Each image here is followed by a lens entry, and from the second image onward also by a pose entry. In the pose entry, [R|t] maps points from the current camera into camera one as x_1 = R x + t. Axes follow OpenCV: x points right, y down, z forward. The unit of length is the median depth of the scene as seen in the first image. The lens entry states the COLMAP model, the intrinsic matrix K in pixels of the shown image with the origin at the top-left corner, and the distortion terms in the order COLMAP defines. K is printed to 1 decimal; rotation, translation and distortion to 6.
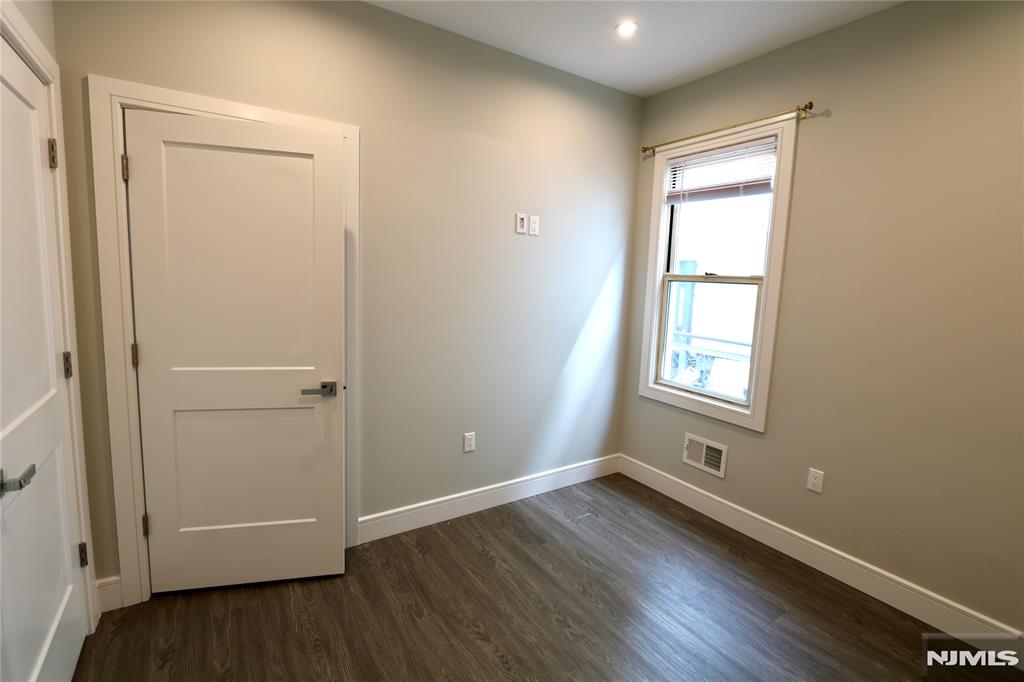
lens RADIAL K [[485.0, 0, 505.9], [0, 485.0, 343.5], [0, 0, 1]] dist [-0.003158, -0.000205]
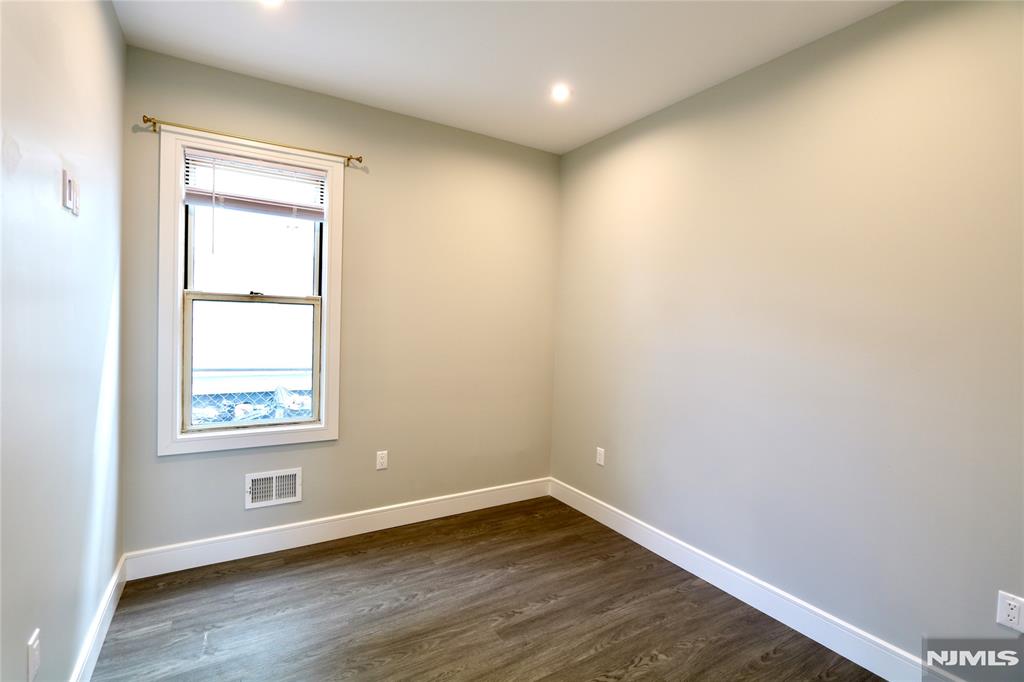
lens RADIAL K [[485.0, 0, 510.5], [0, 485.0, 340.2], [0, 0, 1]] dist [-0.003158, -0.000205]
pose [[0.004298, -0.081137, 0.996694, -0.489997], [0.107470, 0.990968, 0.080207, -0.076231], [-0.994199, 0.106769, 0.012979, 0.512270]]
